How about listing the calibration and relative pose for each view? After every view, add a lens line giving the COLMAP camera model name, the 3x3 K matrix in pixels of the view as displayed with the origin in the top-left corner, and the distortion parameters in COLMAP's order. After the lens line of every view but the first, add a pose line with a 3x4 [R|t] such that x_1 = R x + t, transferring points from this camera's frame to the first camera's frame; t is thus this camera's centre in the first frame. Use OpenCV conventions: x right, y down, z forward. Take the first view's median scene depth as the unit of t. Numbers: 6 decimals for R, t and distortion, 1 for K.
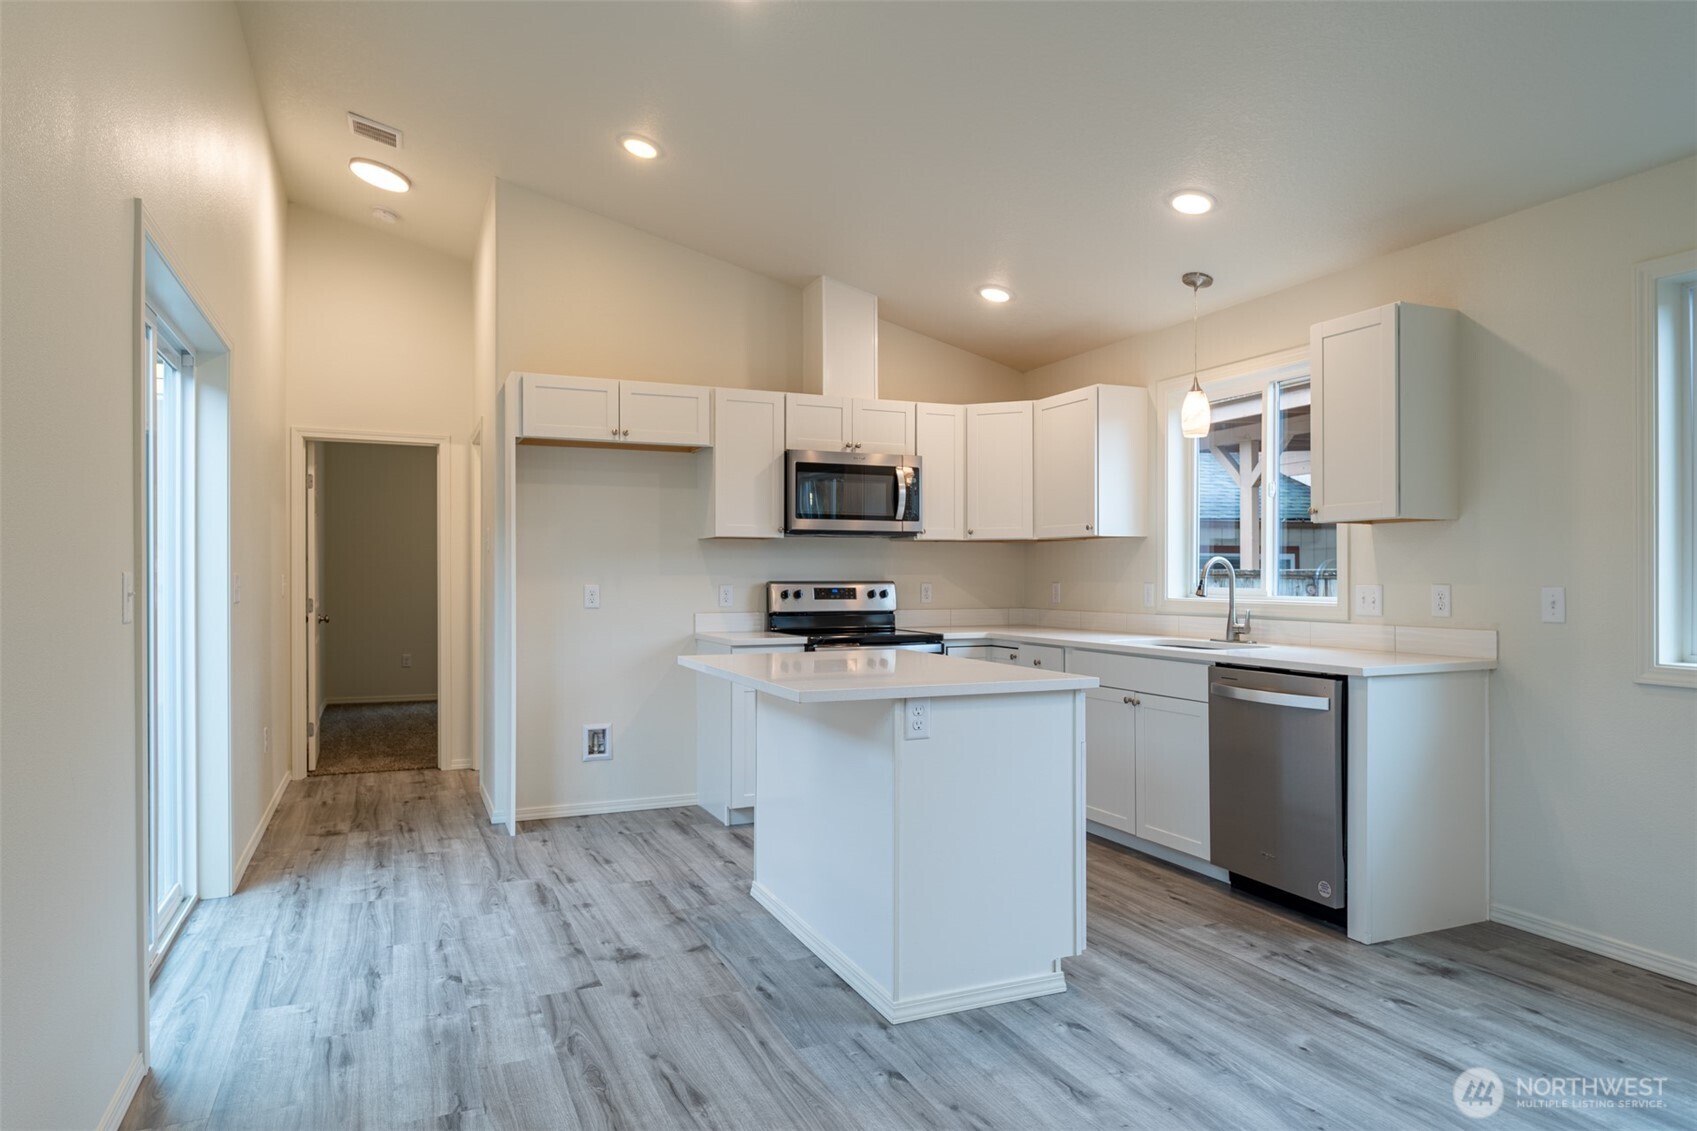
lens RADIAL K [[1051.7, 0, 848.0], [0, 1051.7, 568.7], [0, 0, 1]] dist [0.002665, -0.001524]
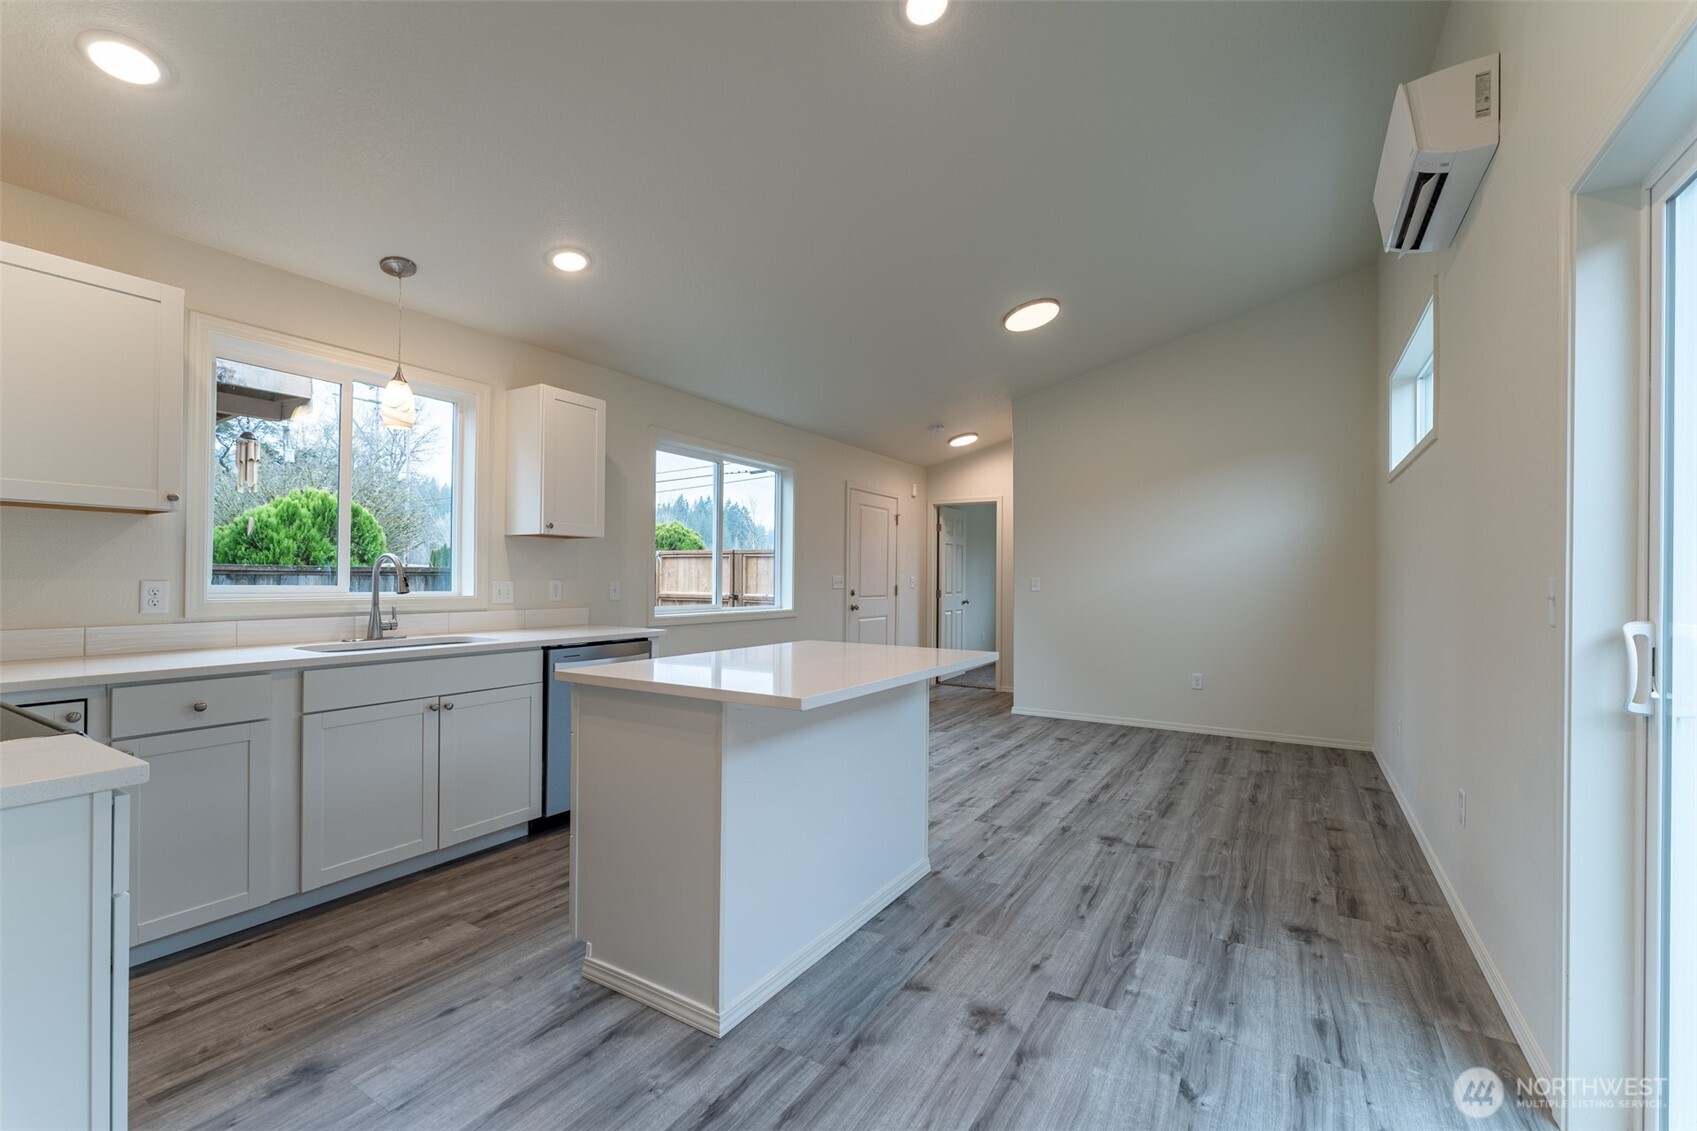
lens RADIAL K [[695.4, 0, 883.7], [0, 695.4, 583.7], [0, 0, 1]] dist [-0.000069, 0.000673]
pose [[-0.592661, -0.011266, 0.805373, -0.592081], [-0.013767, 0.999898, 0.003856, 0.011520], [-0.805334, -0.008802, -0.592755, 1.354771]]
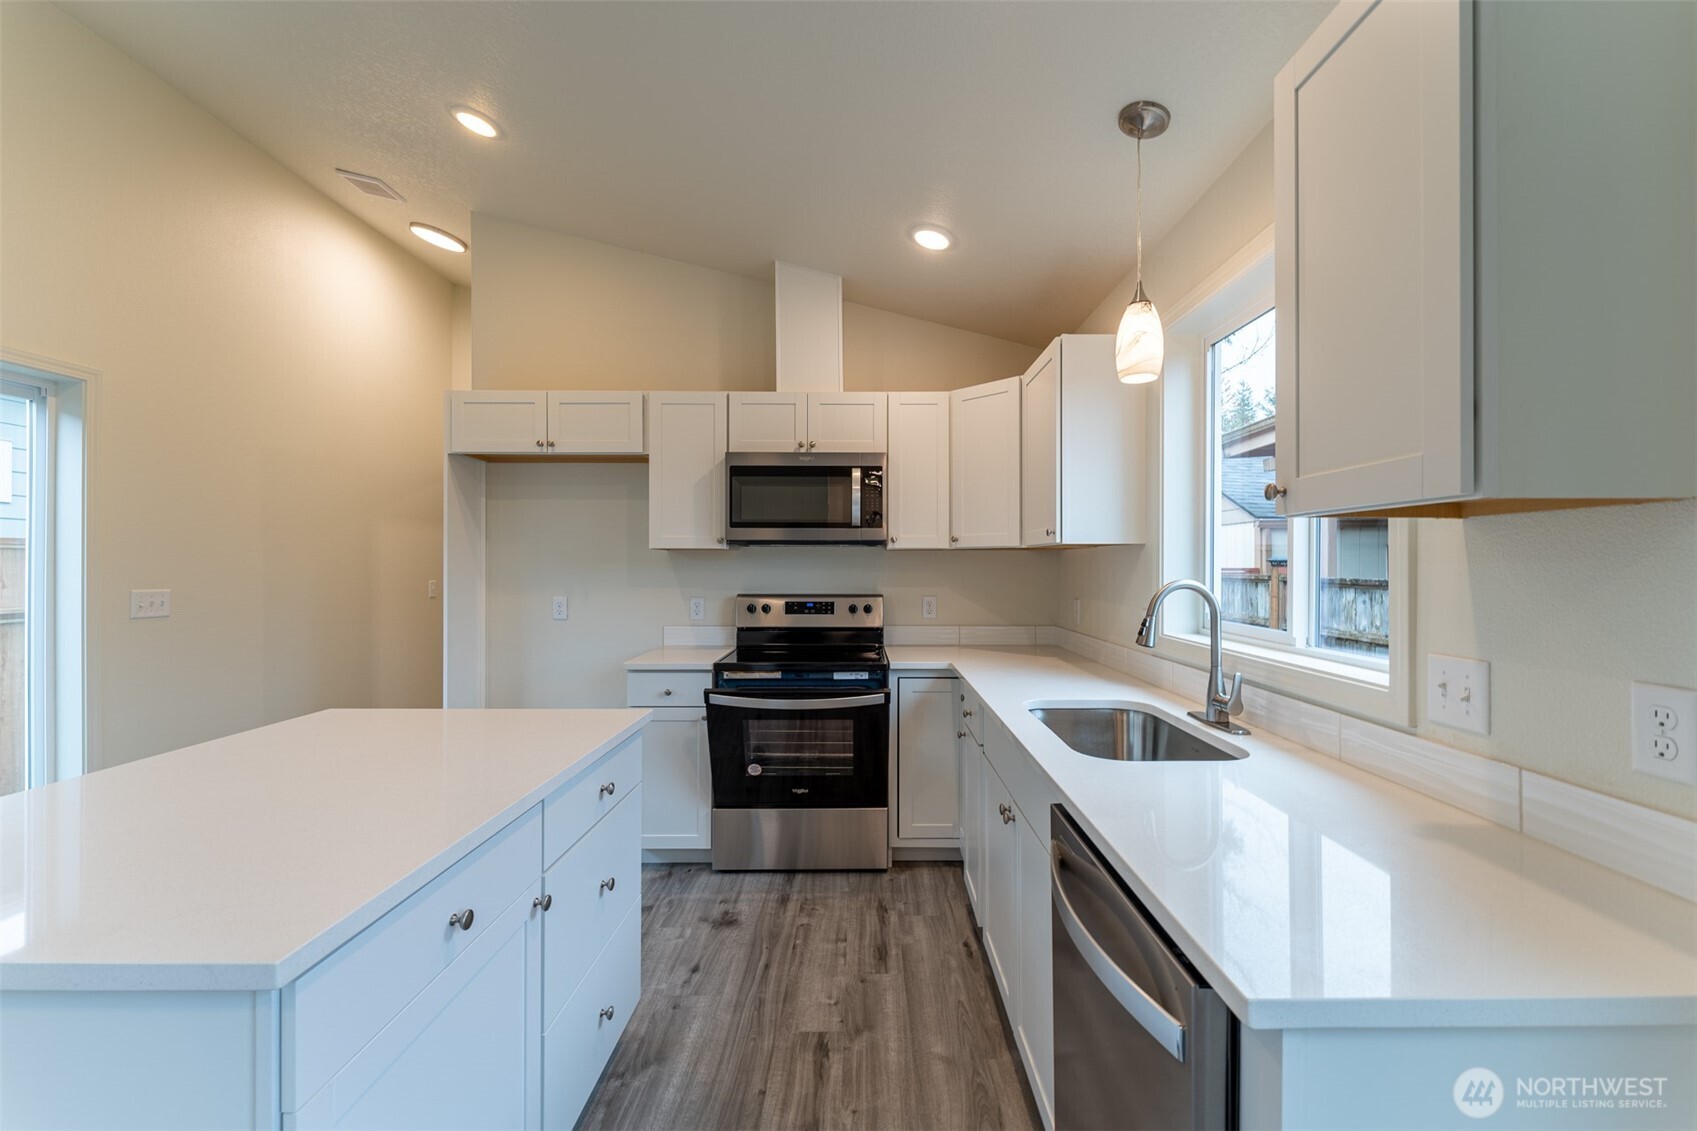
lens RADIAL K [[695.4, 0, 870.4], [0, 695.4, 561.4], [0, 0, 1]] dist [-0.000069, 0.000673]
pose [[0.919927, -0.001178, -0.392087, 0.459846], [0.001838, 0.999997, 0.001308, -0.029906], [0.392085, -0.001924, 0.919927, 0.764567]]
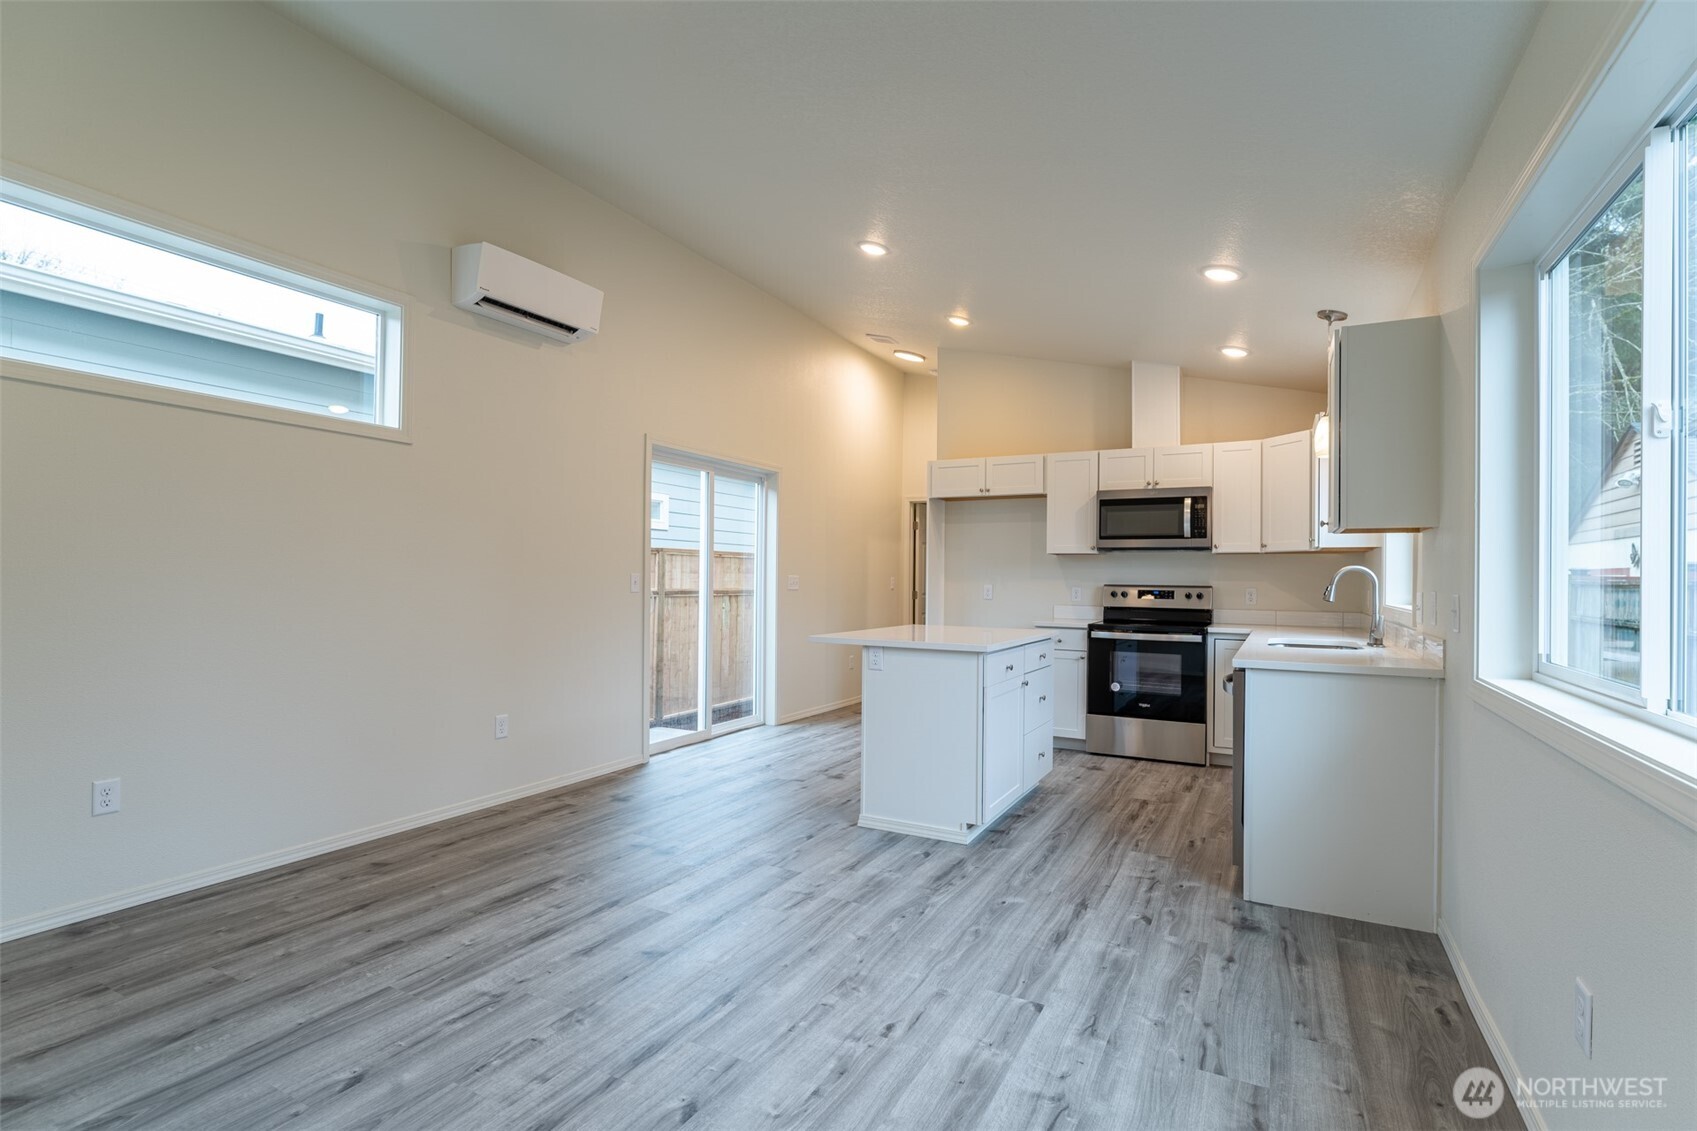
lens RADIAL K [[809.4, 0, 848.4], [0, 809.4, 571.8], [0, 0, 1]] dist [0.004337, 0.000294]
pose [[0.617310, 0.000353, -0.786720, 0.919837], [-0.006348, 0.999970, -0.004531, 0.003408], [0.786694, 0.007791, 0.617294, 0.104342]]
